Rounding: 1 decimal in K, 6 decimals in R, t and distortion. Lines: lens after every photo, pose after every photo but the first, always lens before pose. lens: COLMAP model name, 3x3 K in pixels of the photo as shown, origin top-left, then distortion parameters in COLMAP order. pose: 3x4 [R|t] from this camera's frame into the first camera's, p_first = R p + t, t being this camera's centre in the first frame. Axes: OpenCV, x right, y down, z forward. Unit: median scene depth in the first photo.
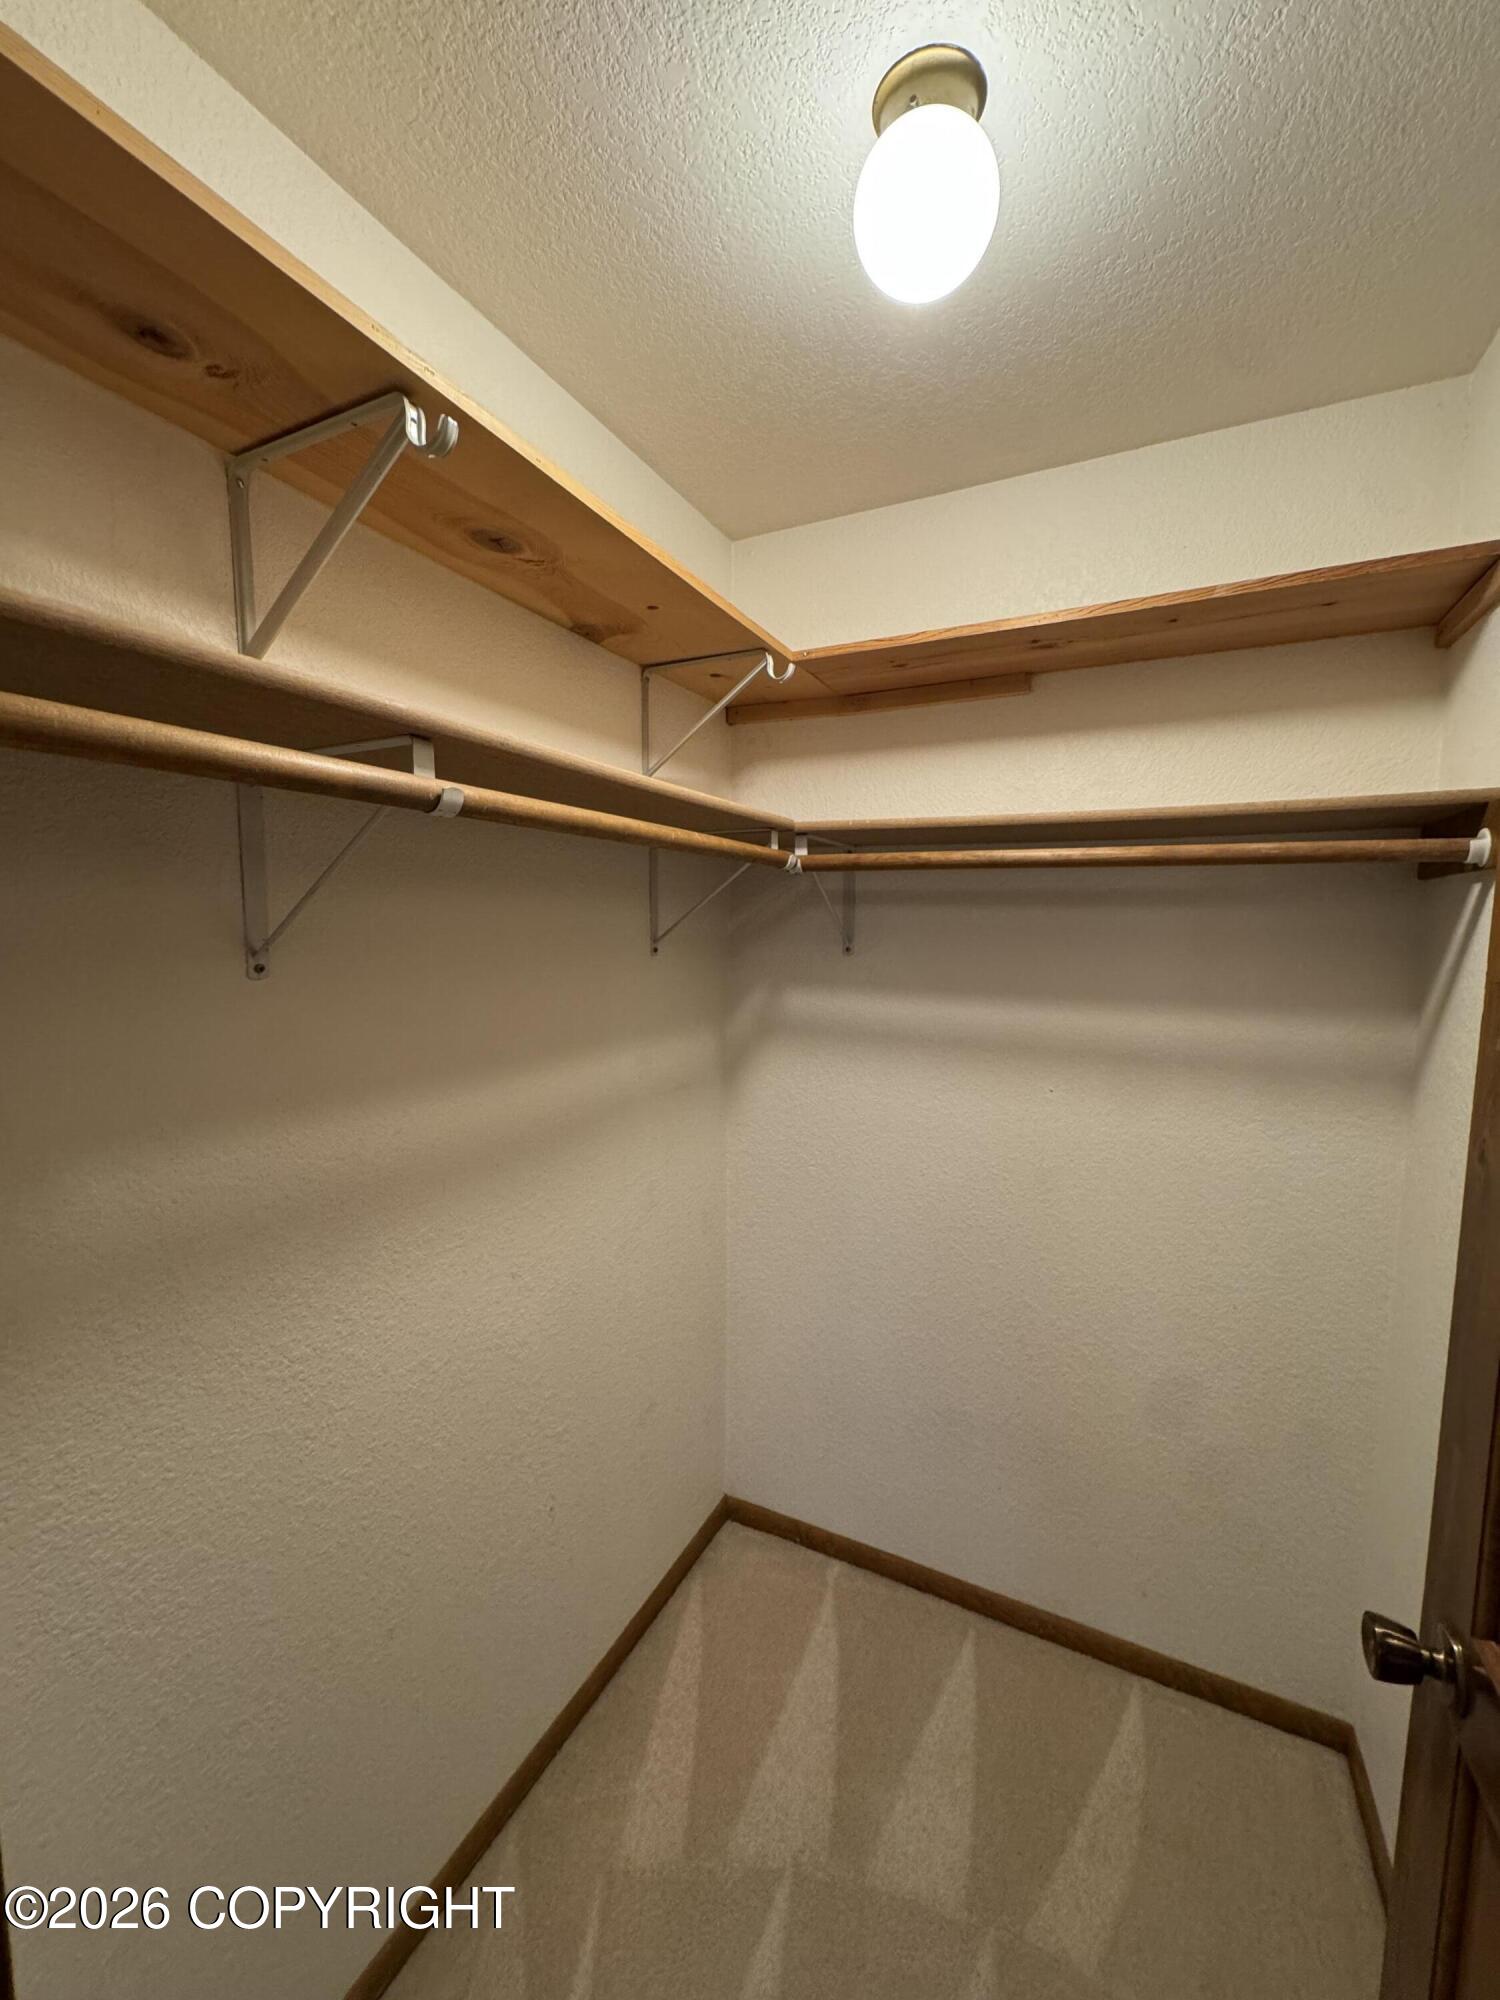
lens RADIAL K [[792.4, 0, 750.0], [0, 792.4, 1000.0], [0, 0, 1]] dist [-0.000493, -0.000122]
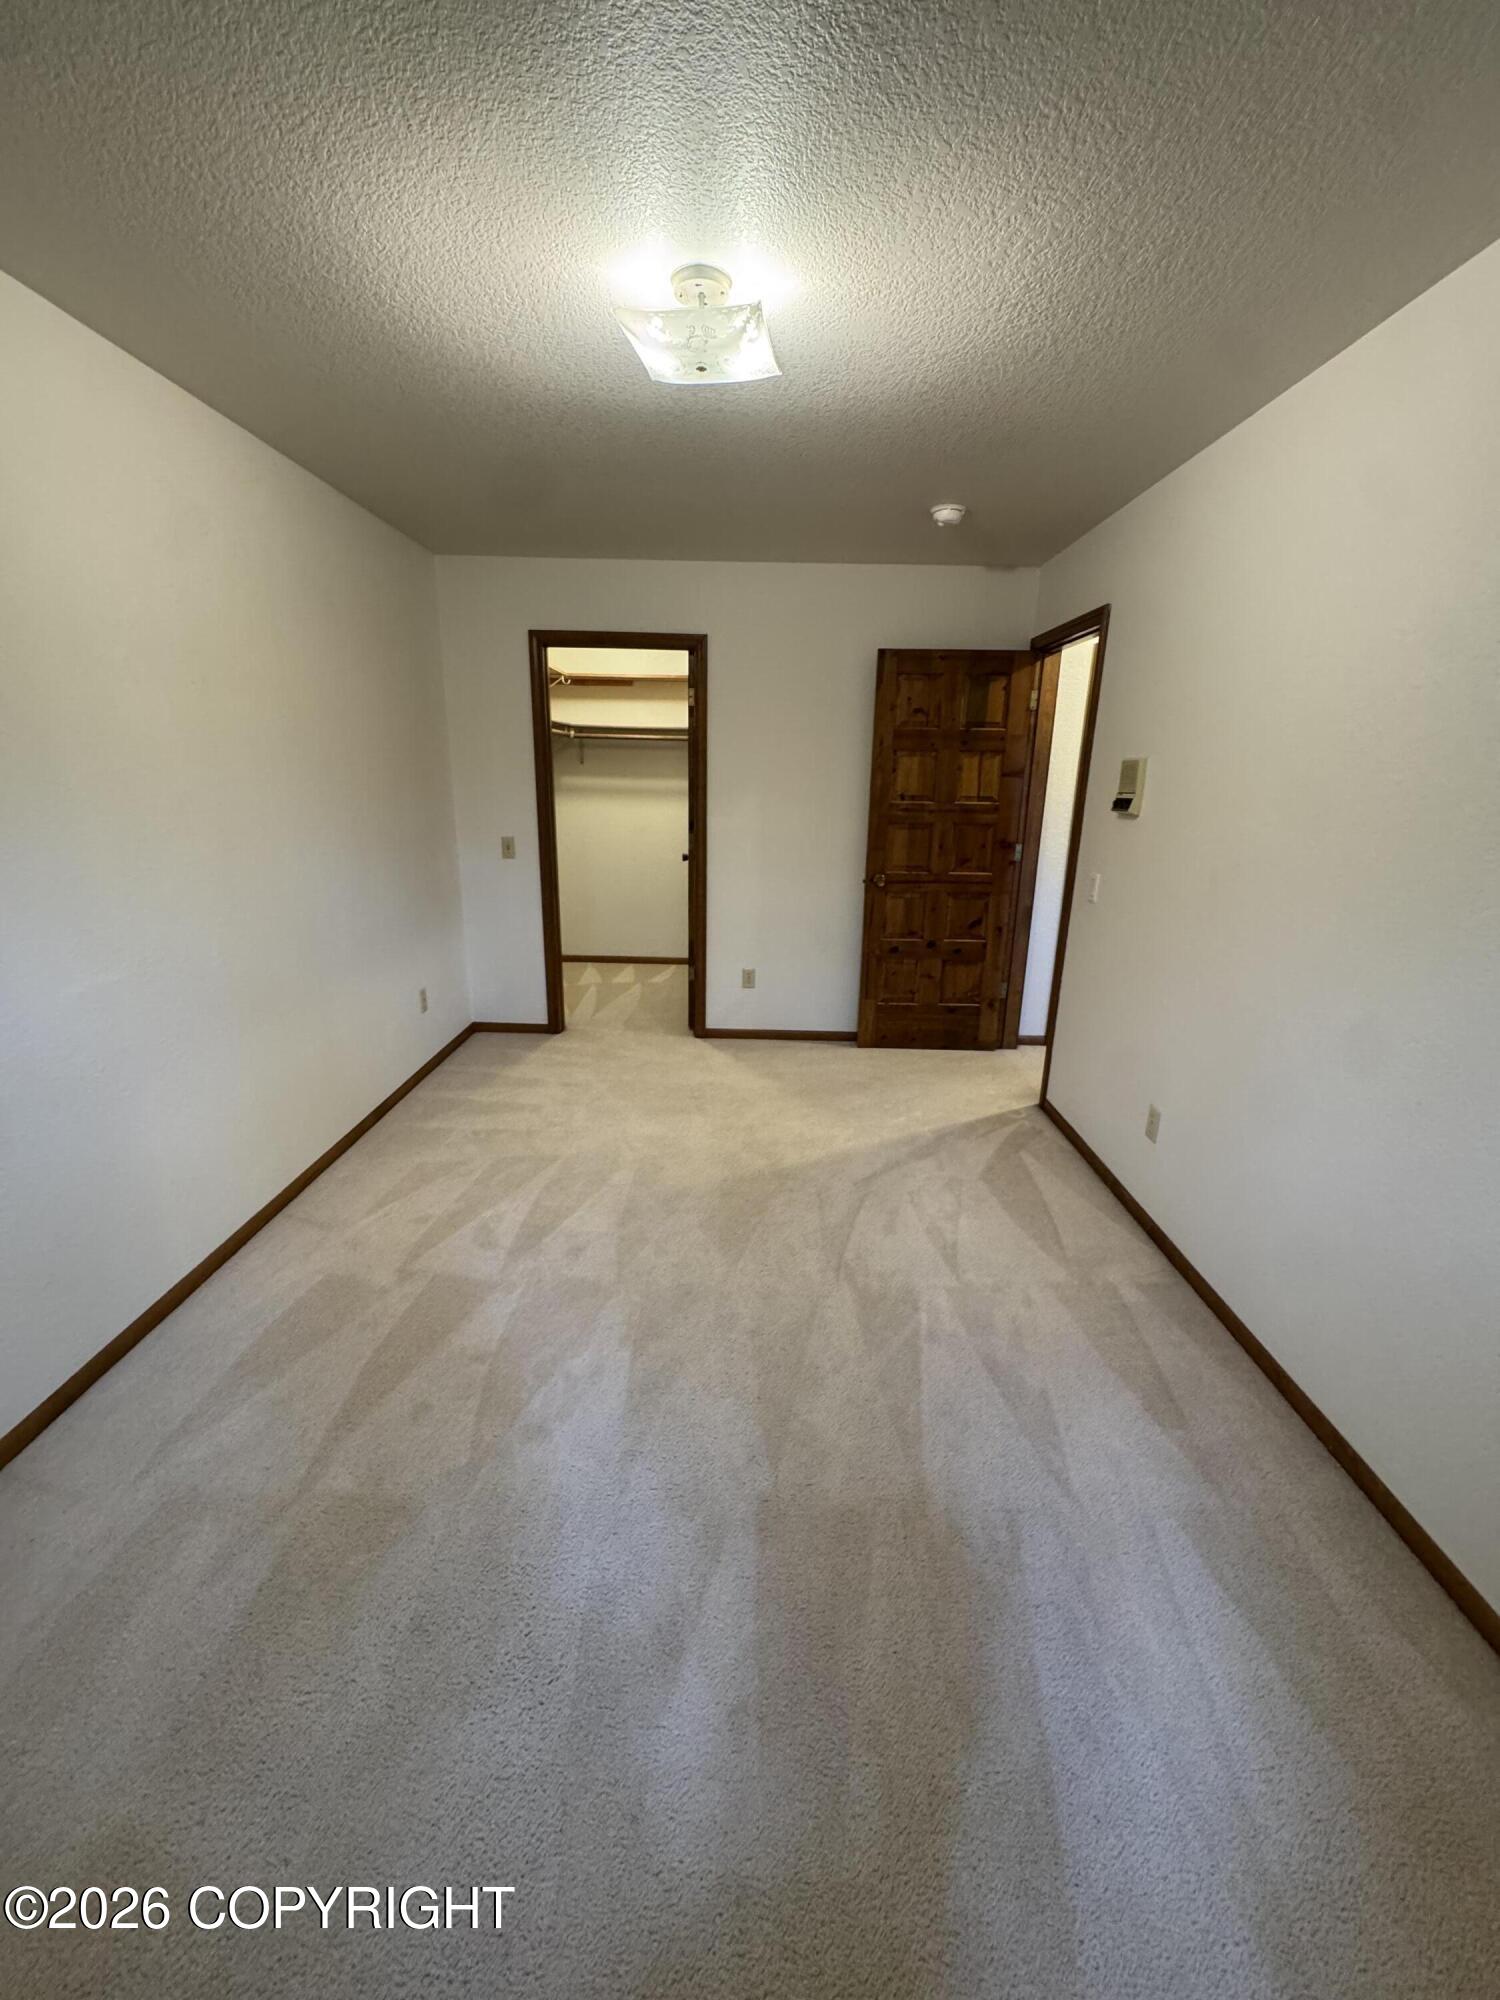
lens RADIAL K [[792.4, 0, 750.0], [0, 792.4, 1000.0], [0, 0, 1]] dist [-0.000493, -0.000122]
pose [[0.905743, -0.112979, 0.408491, -0.790753], [0.030707, 0.978776, 0.202620, 0.285038], [-0.422713, -0.170978, 0.889989, -2.652134]]
